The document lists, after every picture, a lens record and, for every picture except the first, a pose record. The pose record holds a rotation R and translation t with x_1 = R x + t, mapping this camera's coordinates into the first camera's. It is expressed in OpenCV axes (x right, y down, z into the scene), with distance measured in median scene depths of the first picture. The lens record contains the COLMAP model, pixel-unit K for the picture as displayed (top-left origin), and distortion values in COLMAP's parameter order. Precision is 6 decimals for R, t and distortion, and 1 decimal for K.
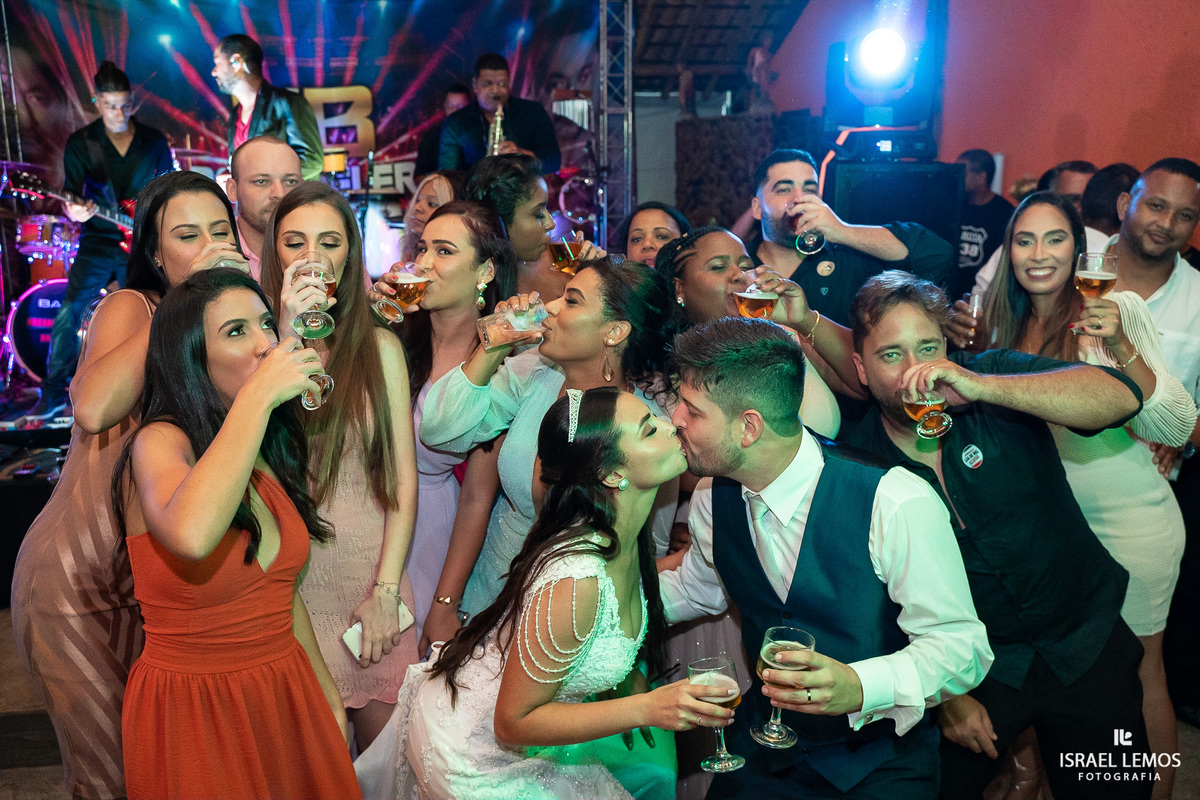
lens RADIAL K [[981.7, 0, 600.0], [0, 981.7, 400.0], [0, 0, 1]] dist [-0.100559, 0.072253]
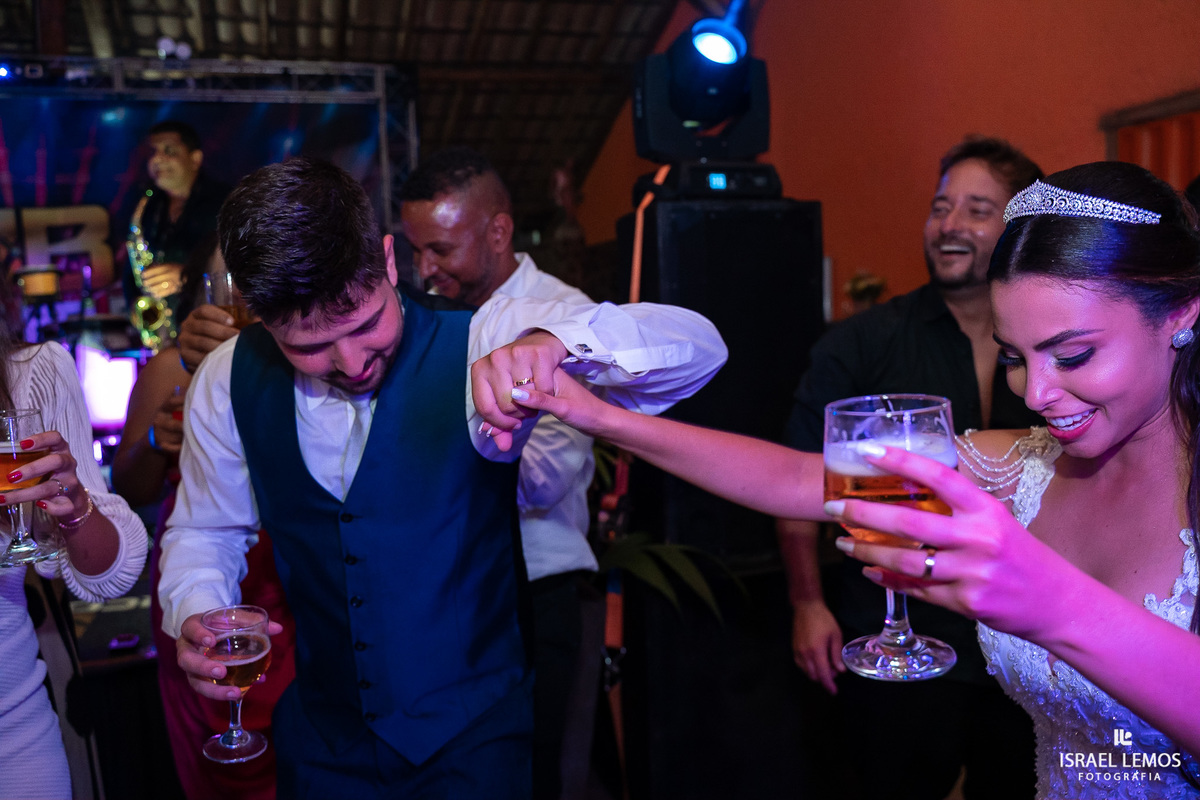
lens RADIAL K [[981.7, 0, 600.0], [0, 981.7, 400.0], [0, 0, 1]] dist [-0.100559, 0.072253]
pose [[0.982871, -0.054027, 0.176200, 0.028643], [0.082789, 0.983604, -0.160213, 0.011156], [-0.164656, 0.172056, 0.971229, 0.145097]]
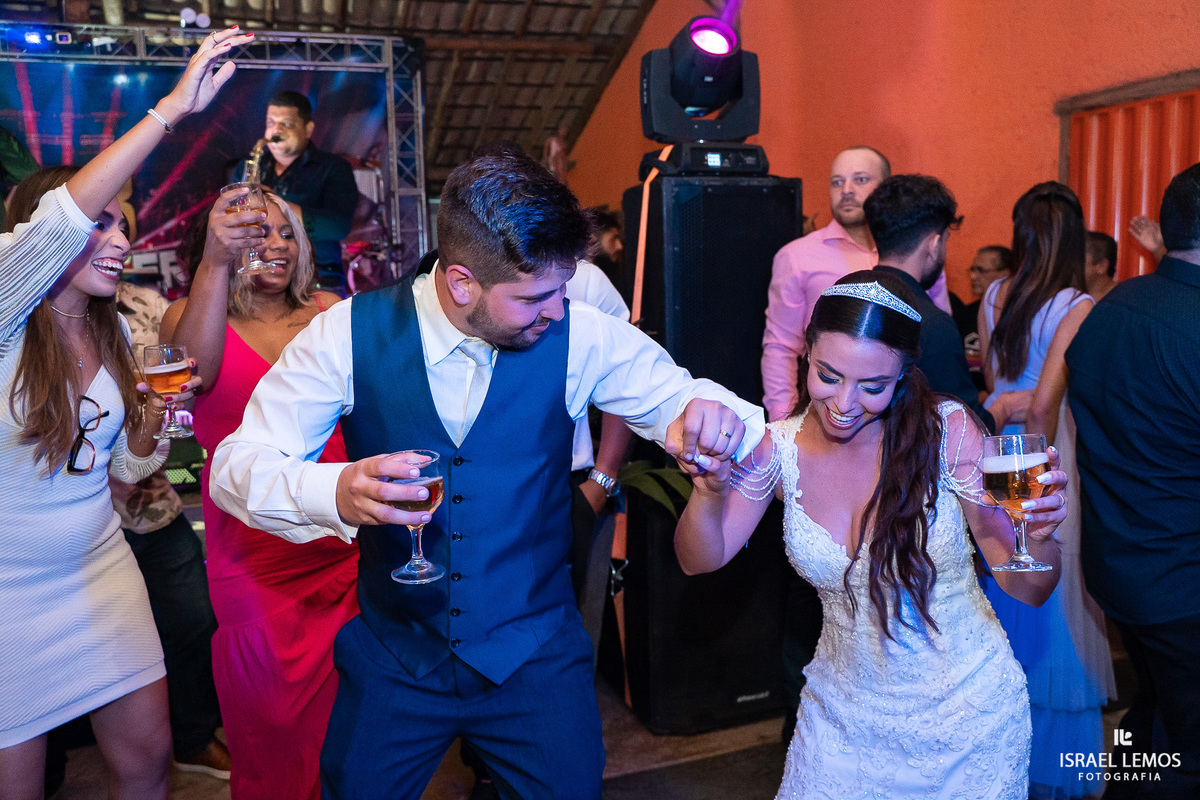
lens RADIAL K [[981.7, 0, 600.0], [0, 981.7, 400.0], [0, 0, 1]] dist [-0.100559, 0.072253]
pose [[0.979029, -0.049218, 0.197686, 0.002080], [0.074490, 0.989668, -0.122509, 0.028373], [-0.189614, 0.134665, 0.972580, 0.086660]]
